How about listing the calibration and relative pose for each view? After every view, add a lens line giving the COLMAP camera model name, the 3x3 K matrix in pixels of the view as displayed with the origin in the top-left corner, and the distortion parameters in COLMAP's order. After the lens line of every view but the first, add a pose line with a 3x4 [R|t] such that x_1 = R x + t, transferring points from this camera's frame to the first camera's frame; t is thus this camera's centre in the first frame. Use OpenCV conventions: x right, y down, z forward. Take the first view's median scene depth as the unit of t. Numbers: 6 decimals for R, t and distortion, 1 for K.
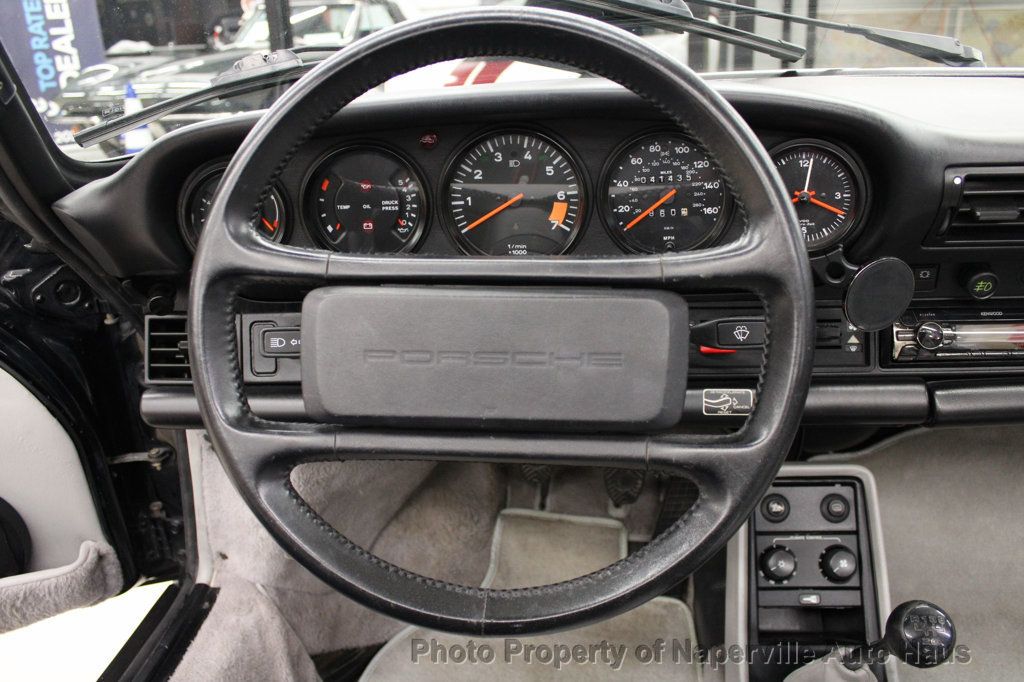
lens RADIAL K [[845.0, 0, 512.0], [0, 845.0, 341.0], [0, 0, 1]] dist [-0.161641, 0.120313]
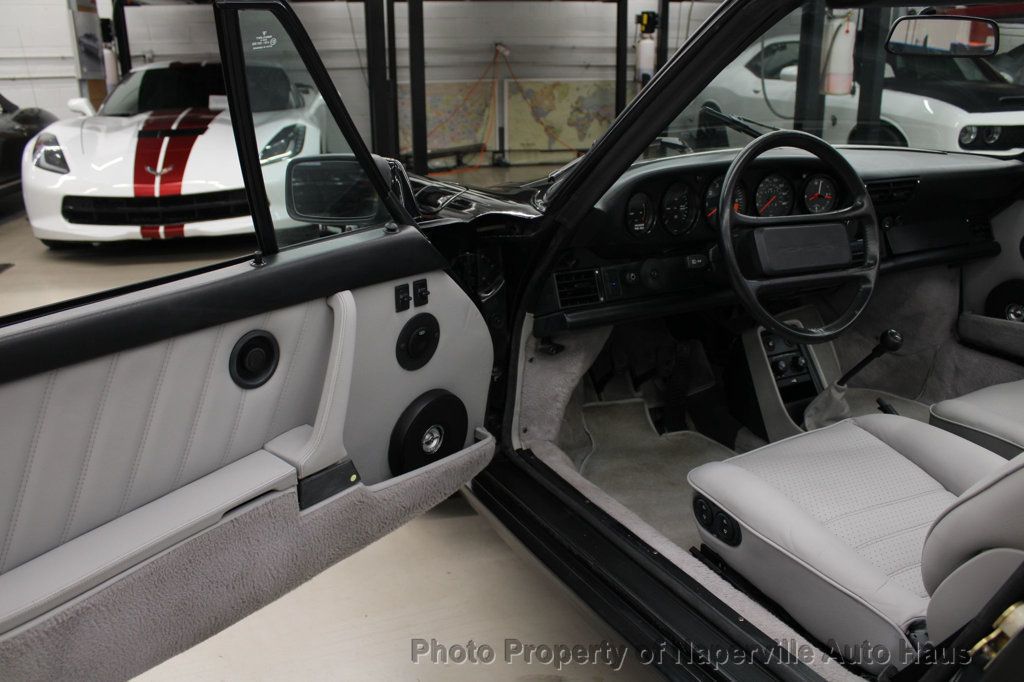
lens RADIAL K [[862.3, 0, 512.0], [0, 862.3, 341.0], [0, 0, 1]] dist [-0.160638, 0.138236]
pose [[0.840205, -0.127694, 0.527020, -1.808949], [0.167391, 0.985491, -0.028085, 0.183135], [-0.515787, 0.111816, 0.849388, -0.686395]]
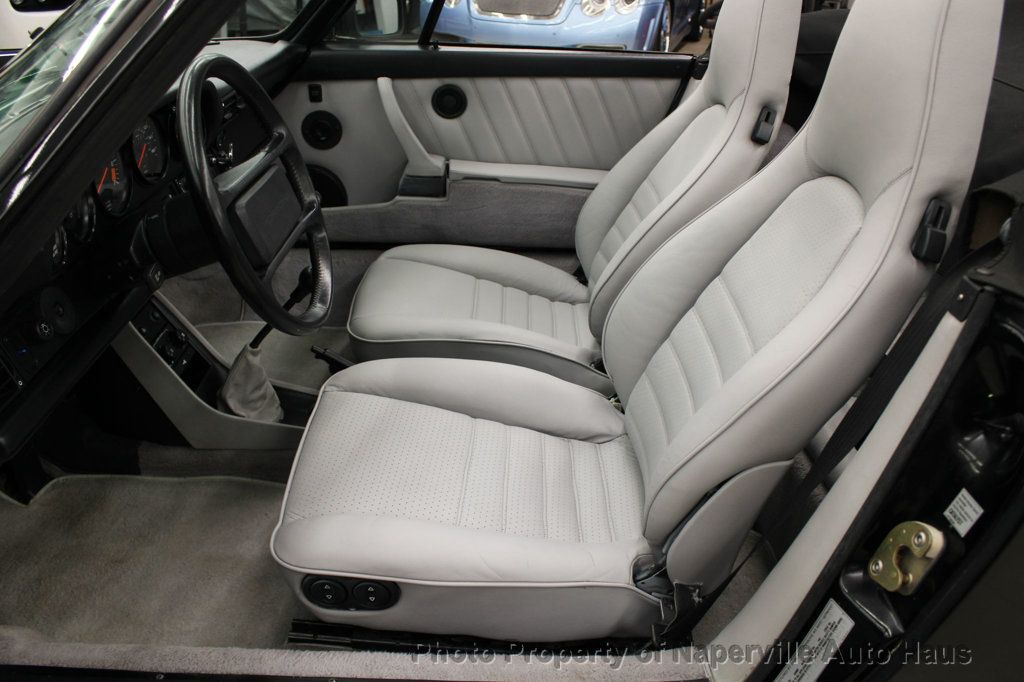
lens RADIAL K [[862.3, 0, 512.0], [0, 862.3, 341.0], [0, 0, 1]] dist [-0.160638, 0.138236]
pose [[-0.102734, -0.409822, 0.906362, -1.634121], [0.337043, 0.842941, 0.419349, -0.298262], [-0.935868, 0.348564, 0.051529, 0.296529]]
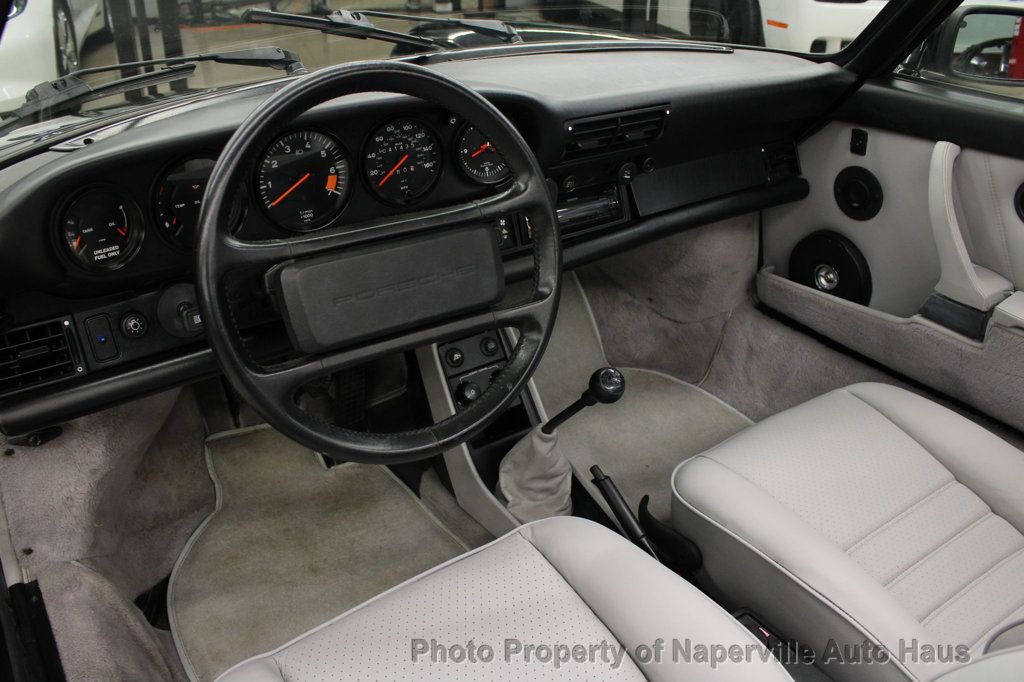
lens RADIAL K [[862.3, 0, 512.0], [0, 862.3, 341.0], [0, 0, 1]] dist [-0.160638, 0.138236]
pose [[0.756682, -0.262891, 0.598599, -0.634892], [0.195251, 0.964677, 0.176849, -0.091199], [-0.623947, -0.016941, 0.781283, -0.293713]]
